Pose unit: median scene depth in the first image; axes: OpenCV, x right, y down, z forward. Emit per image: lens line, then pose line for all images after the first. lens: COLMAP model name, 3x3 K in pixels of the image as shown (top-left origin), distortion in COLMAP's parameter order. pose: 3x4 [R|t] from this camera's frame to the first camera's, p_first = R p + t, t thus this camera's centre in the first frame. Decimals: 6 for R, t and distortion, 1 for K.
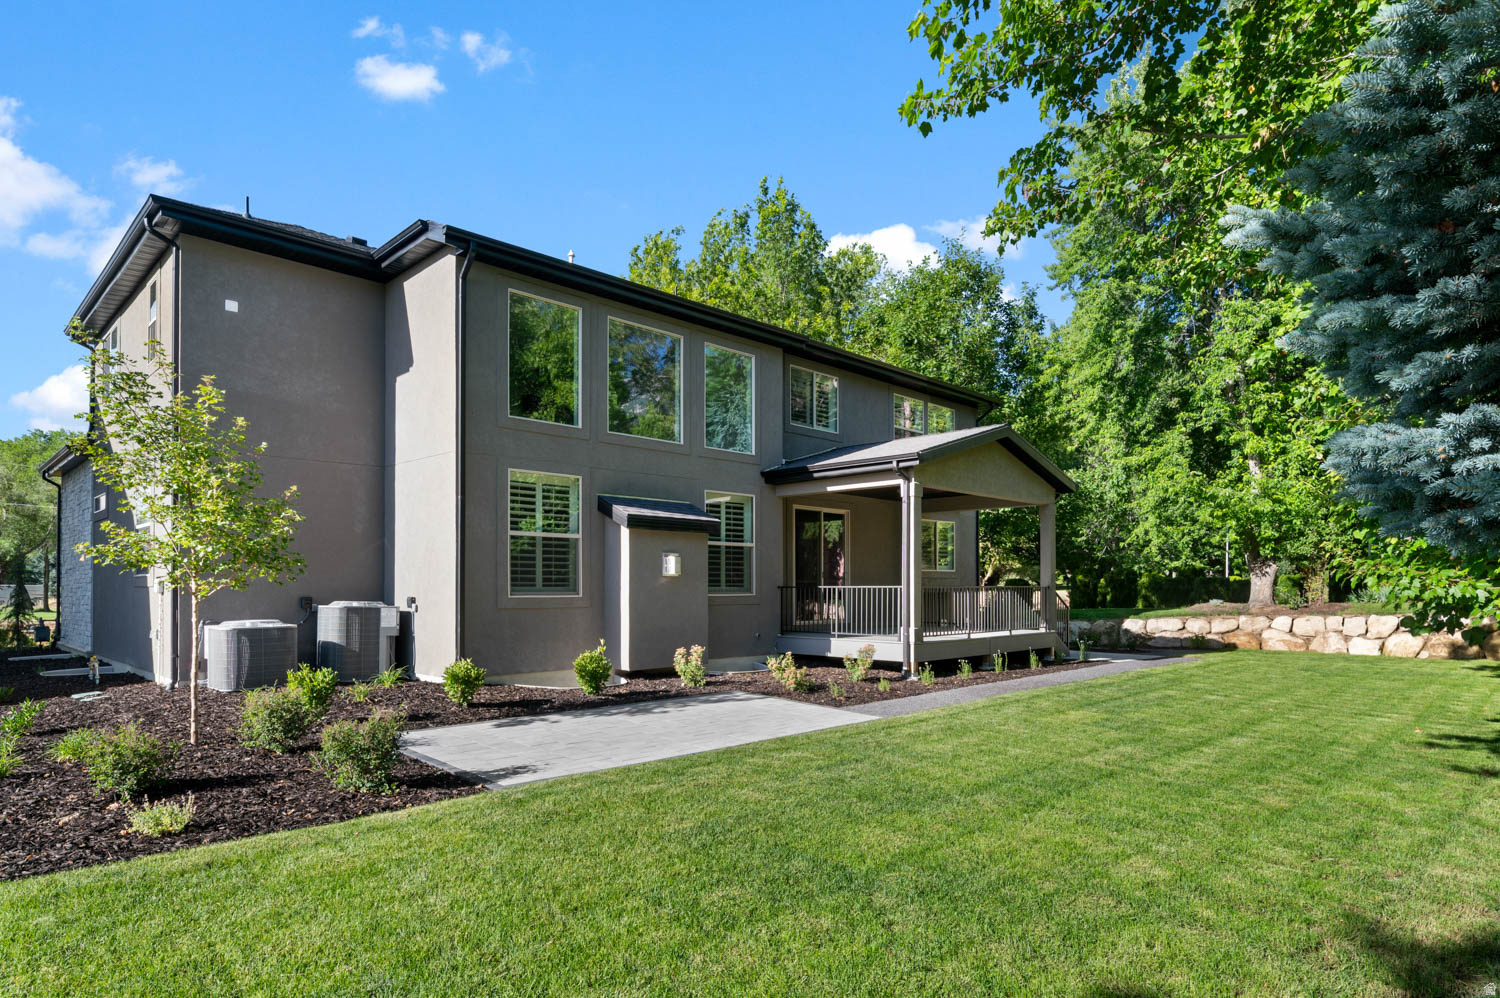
lens RADIAL K [[846.1, 0, 750.0], [0, 846.1, 592.0], [0, 0, 1]] dist [0.000047, 0.000261]
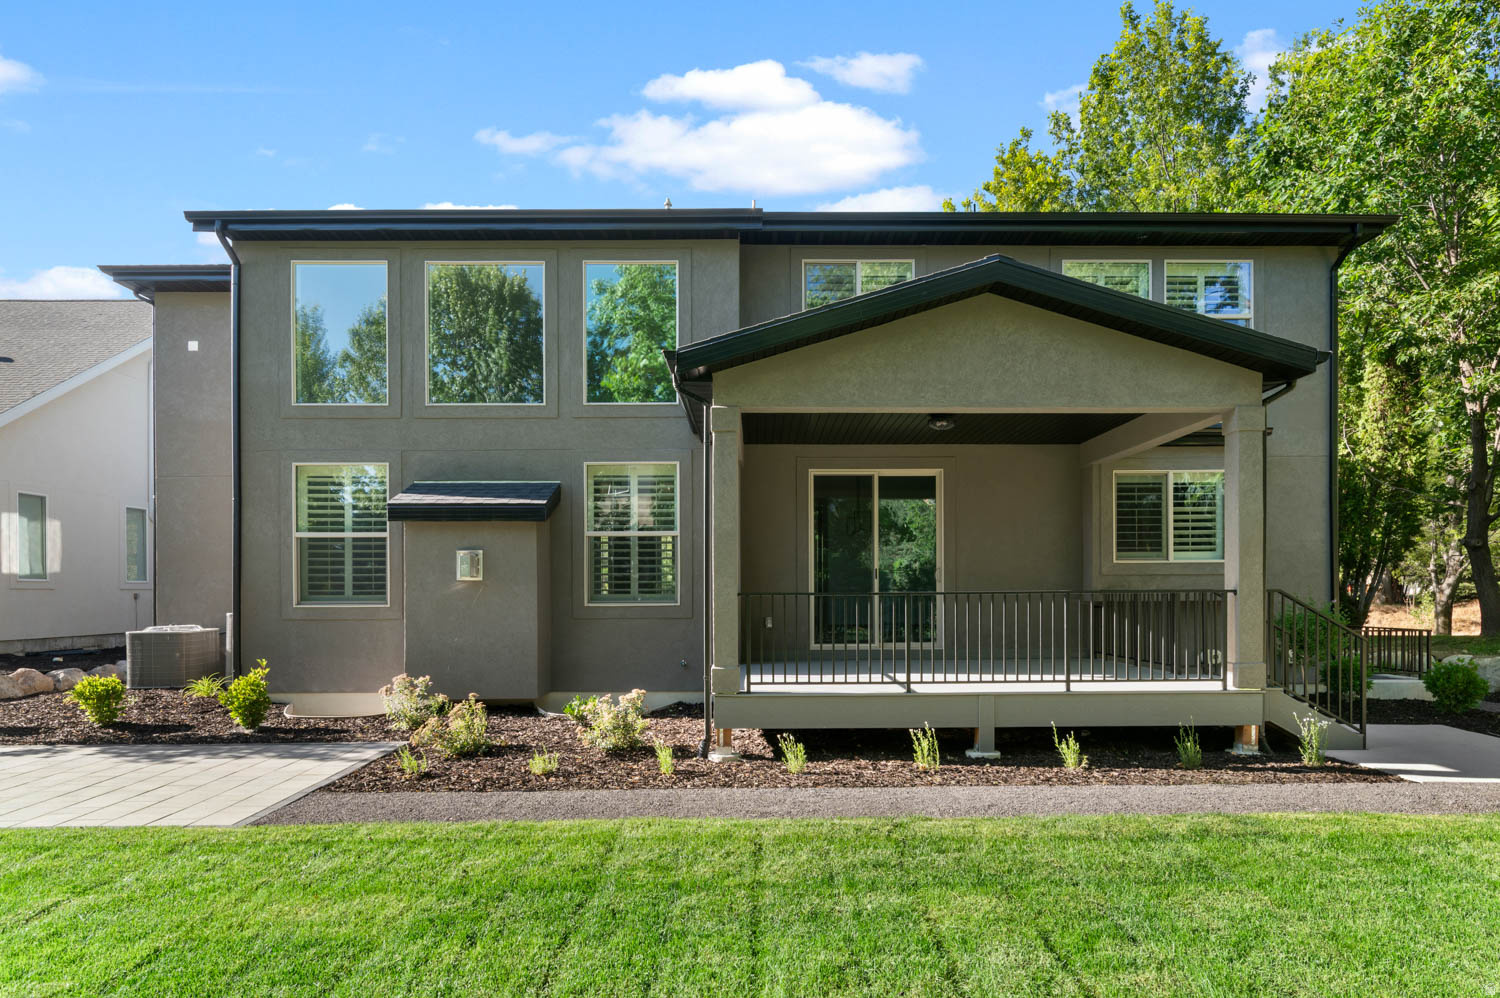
lens RADIAL K [[846.1, 0, 750.0], [0, 846.1, 592.0], [0, 0, 1]] dist [0.000047, 0.000261]
pose [[0.713289, -0.003362, -0.700862, 0.642814], [-0.000887, 0.999983, -0.005699, -0.004418], [0.700869, 0.004686, 0.713274, 0.655914]]
